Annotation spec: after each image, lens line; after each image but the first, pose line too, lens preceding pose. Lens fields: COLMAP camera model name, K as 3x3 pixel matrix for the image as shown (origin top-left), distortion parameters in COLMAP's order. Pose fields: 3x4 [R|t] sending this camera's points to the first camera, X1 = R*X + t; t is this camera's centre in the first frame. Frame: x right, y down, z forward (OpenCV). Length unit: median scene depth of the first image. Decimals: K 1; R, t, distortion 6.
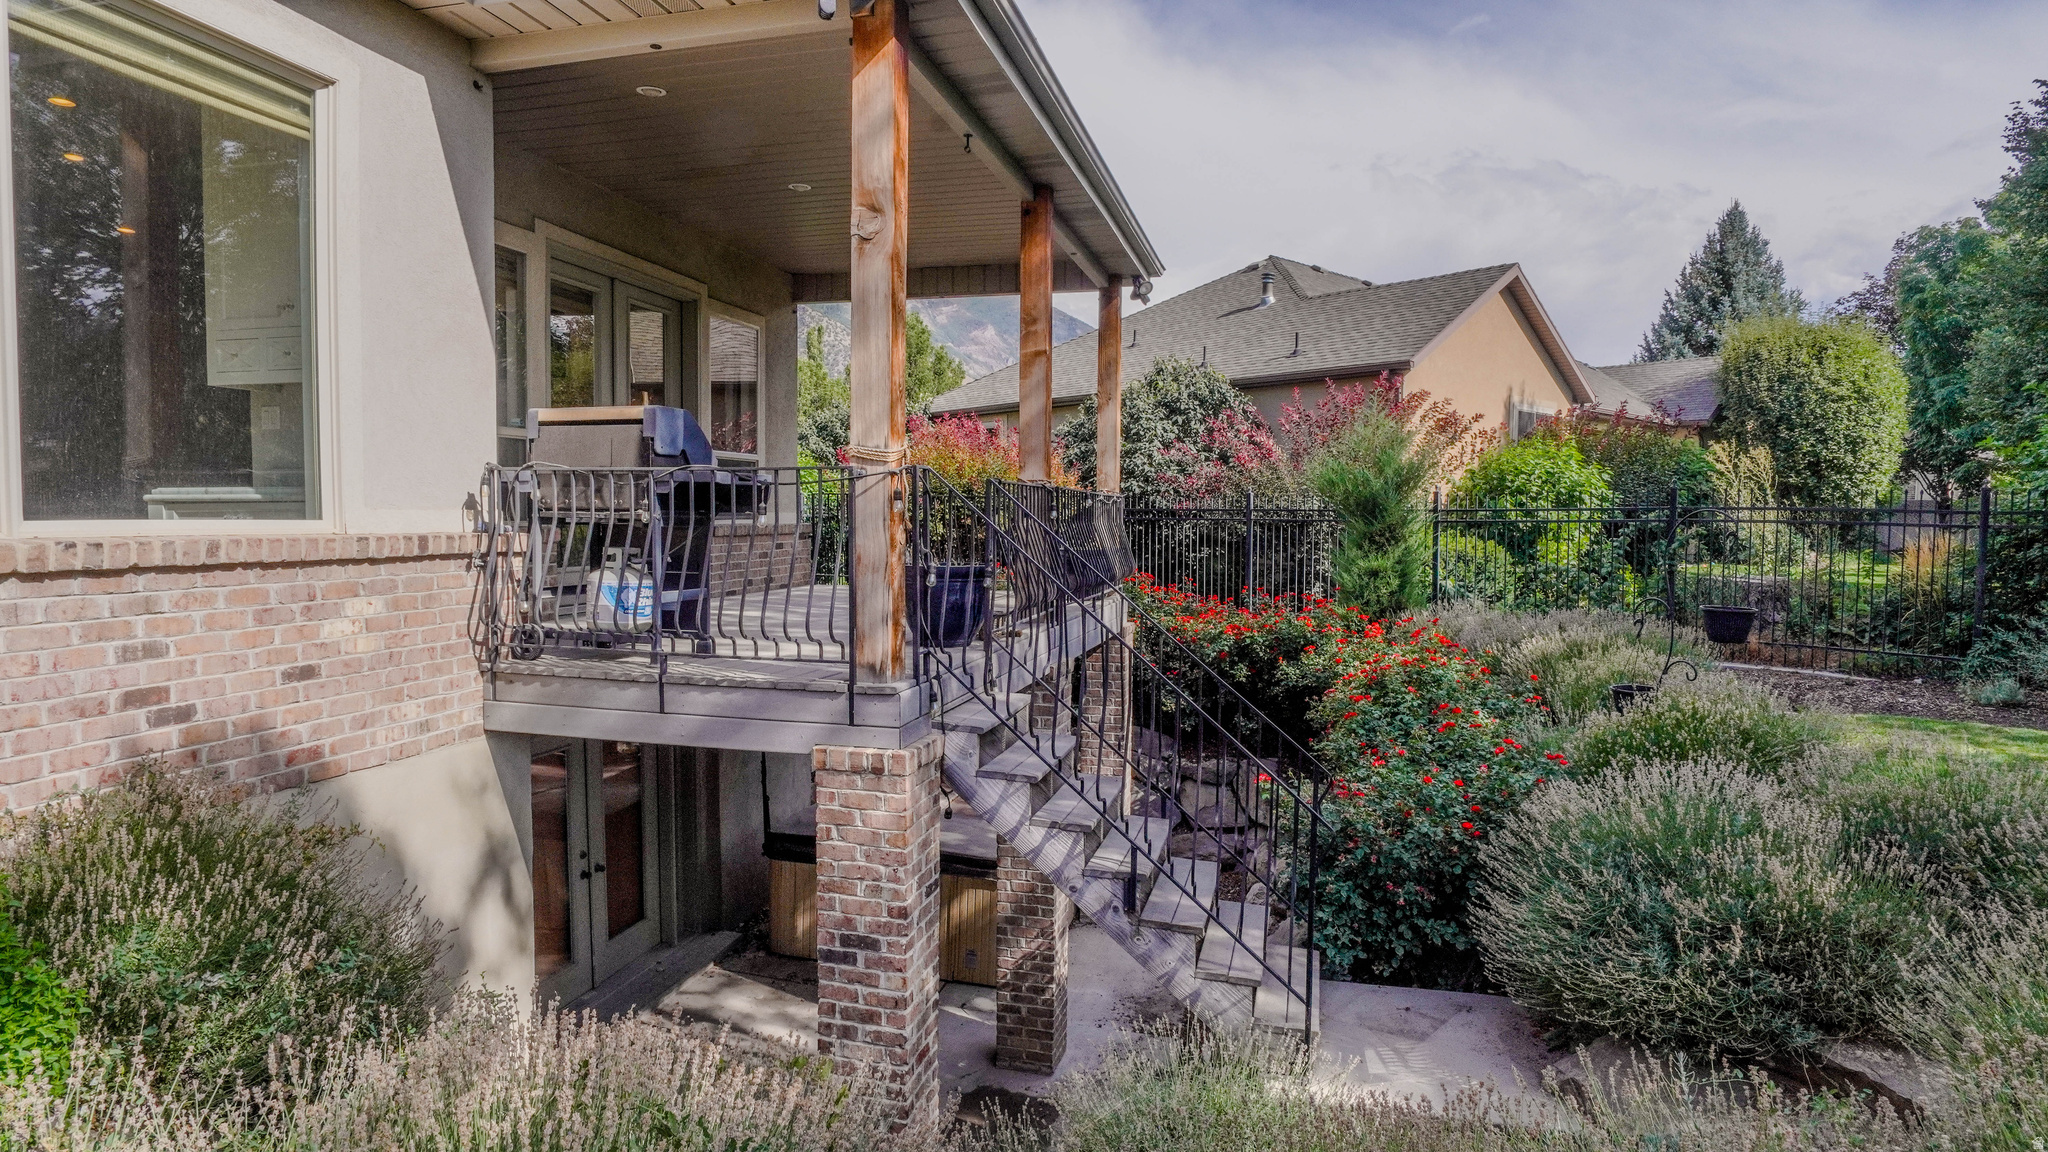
lens RADIAL K [[1109.0, 0, 1024.0], [0, 1109.0, 576.0], [0, 0, 1]] dist [-0.032279, 0.000561]
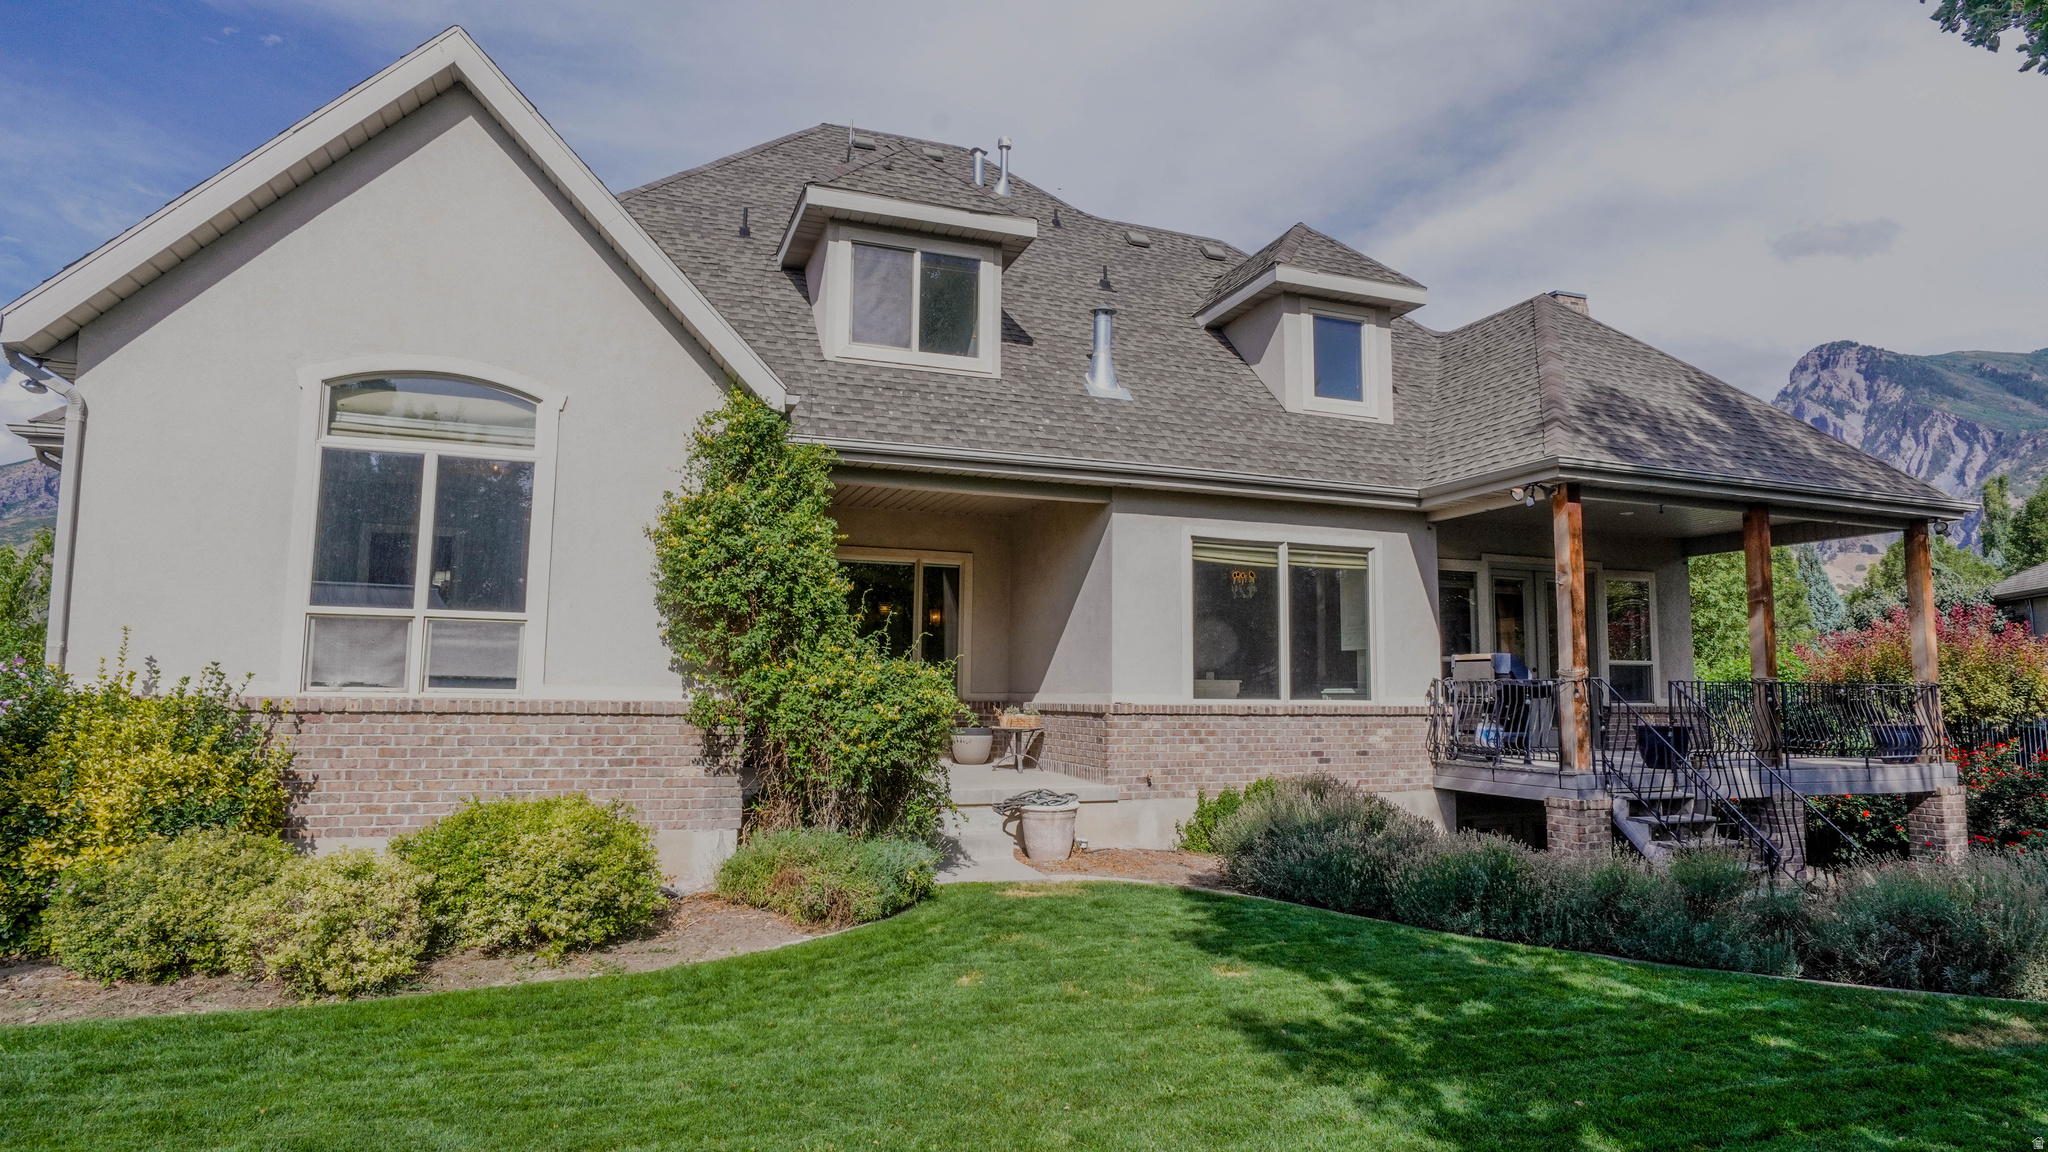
lens RADIAL K [[1109.0, 0, 1024.0], [0, 1109.0, 576.0], [0, 0, 1]] dist [-0.032279, 0.000561]
pose [[0.574786, -0.088307, -0.813525, 1.078669], [-0.050810, 0.988390, -0.143188, 0.077036], [0.816725, 0.123638, 0.563626, -1.249122]]
